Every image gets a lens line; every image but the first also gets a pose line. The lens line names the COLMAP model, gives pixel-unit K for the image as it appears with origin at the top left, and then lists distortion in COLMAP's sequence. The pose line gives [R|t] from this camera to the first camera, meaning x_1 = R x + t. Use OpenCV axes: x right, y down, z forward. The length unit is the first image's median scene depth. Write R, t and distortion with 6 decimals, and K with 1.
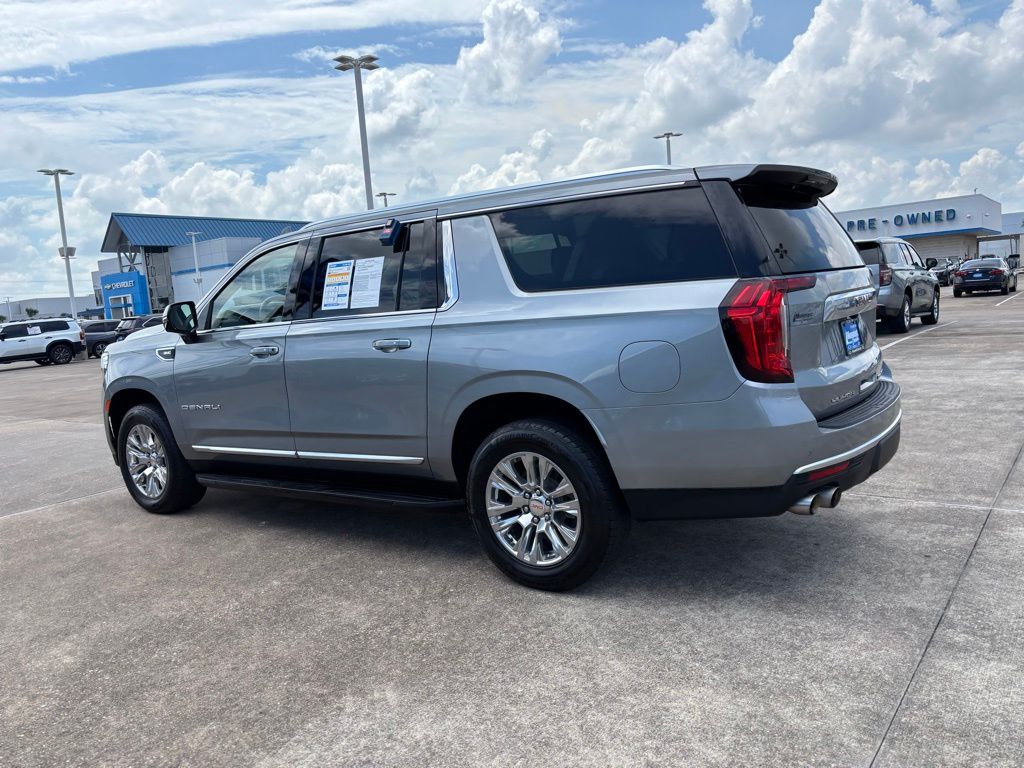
lens RADIAL K [[785.5, 0, 536.1], [0, 785.5, 390.2], [0, 0, 1]] dist [0.015056, 0.006035]
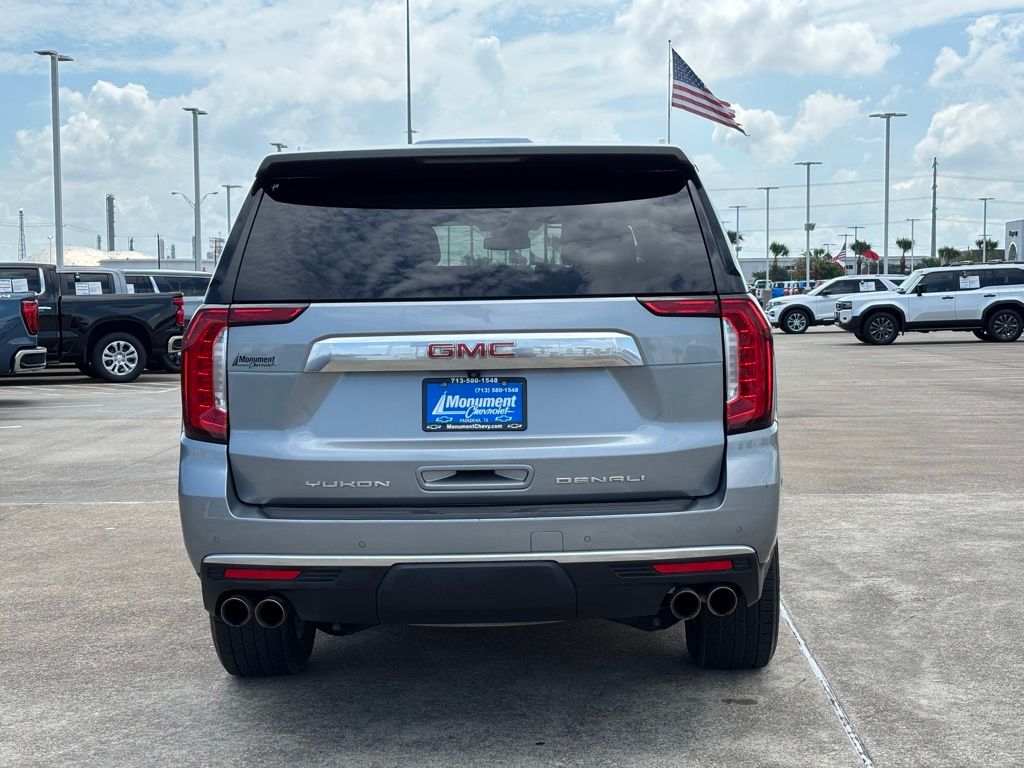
lens RADIAL K [[1558.9, 0, 514.5], [0, 1558.9, 386.4], [0, 0, 1]] dist [0.262355, -1.071466]
pose [[0.556525, 0.120101, -0.822104, 1.221719], [-0.131280, 0.989778, 0.055726, -0.132244], [0.820393, 0.076912, 0.566603, 0.255280]]
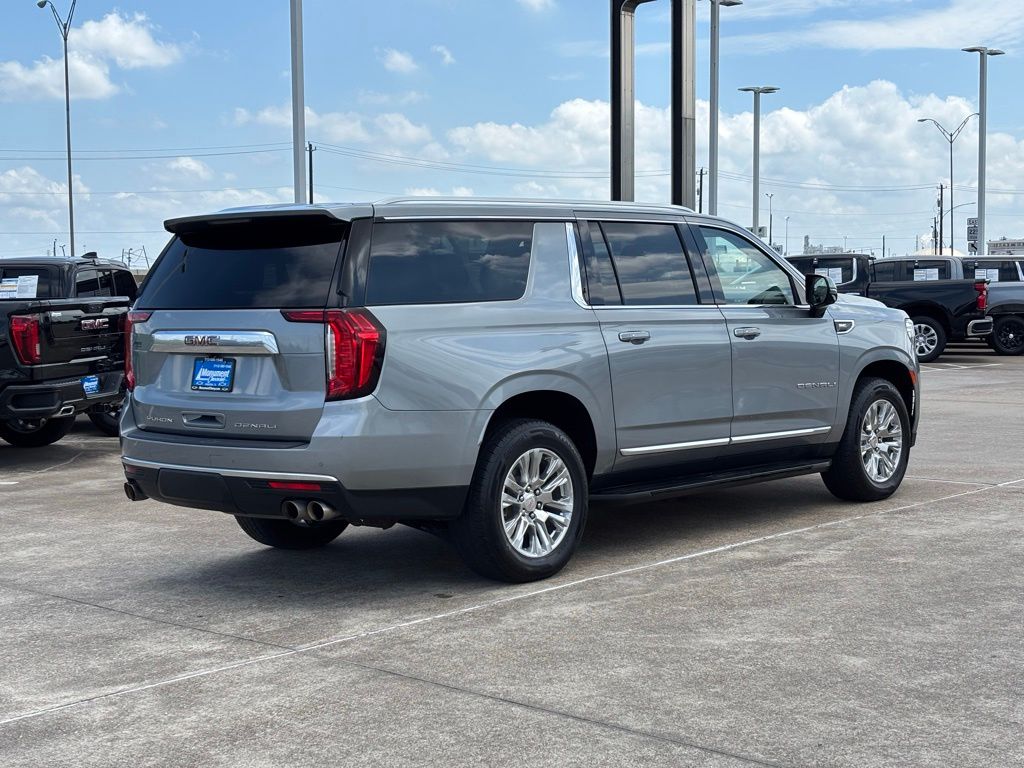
lens RADIAL K [[1558.9, 0, 514.5], [0, 1558.9, 386.4], [0, 0, 1]] dist [0.262355, -1.071466]
pose [[-0.115448, 0.143009, -0.982965, 1.976647], [-0.097207, 0.983205, 0.154460, -0.339707], [0.988546, 0.113383, -0.099608, 1.324461]]
